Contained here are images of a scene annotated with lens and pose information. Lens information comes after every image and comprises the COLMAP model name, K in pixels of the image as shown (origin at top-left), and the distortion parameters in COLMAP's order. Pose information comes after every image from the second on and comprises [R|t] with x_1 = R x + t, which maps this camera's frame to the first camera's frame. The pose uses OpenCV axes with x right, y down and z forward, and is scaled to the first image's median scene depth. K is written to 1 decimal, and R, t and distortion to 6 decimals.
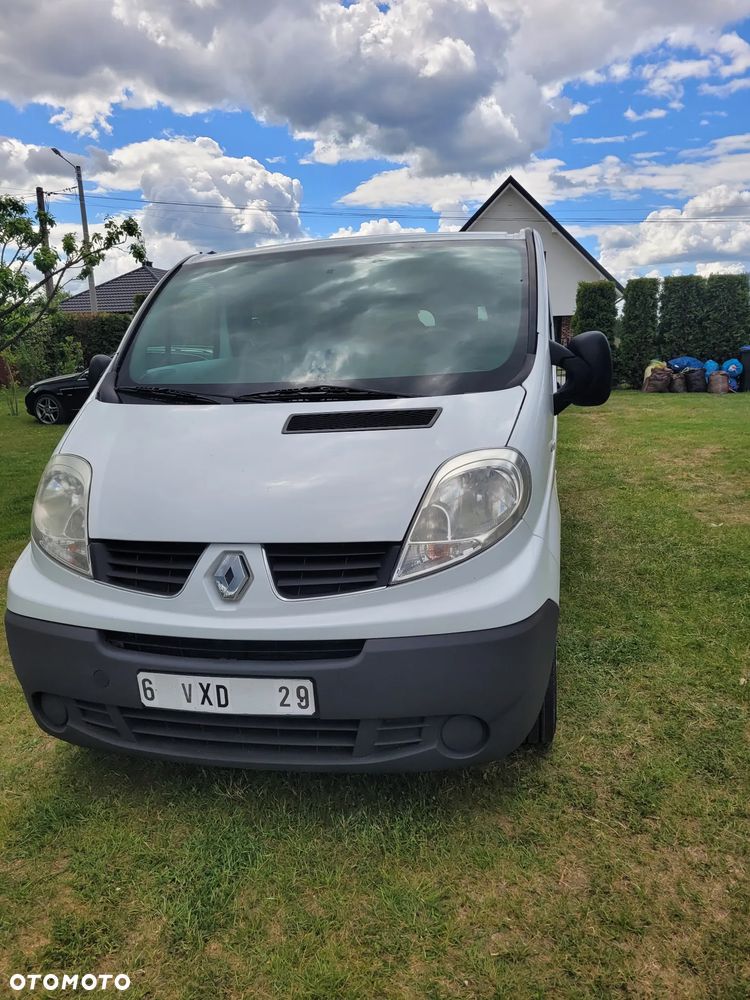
lens RADIAL K [[767.0, 0, 385.0], [0, 767.0, 504.1], [0, 0, 1]] dist [0.051018, -0.044806]
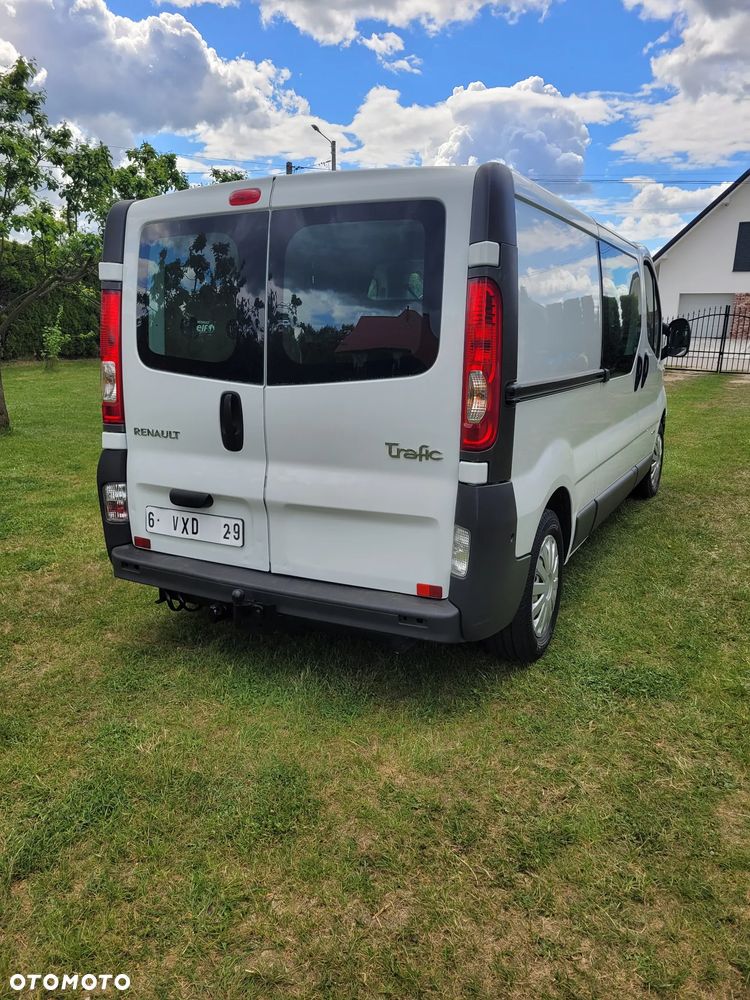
lens RADIAL K [[767.0, 0, 371.7], [0, 767.0, 498.8], [0, 0, 1]] dist [0.051018, -0.044806]
pose [[0.946972, 0.110798, -0.301608, 0.417873], [-0.101348, 0.993747, 0.046855, -0.041134], [0.304913, -0.013803, 0.952280, 0.127556]]
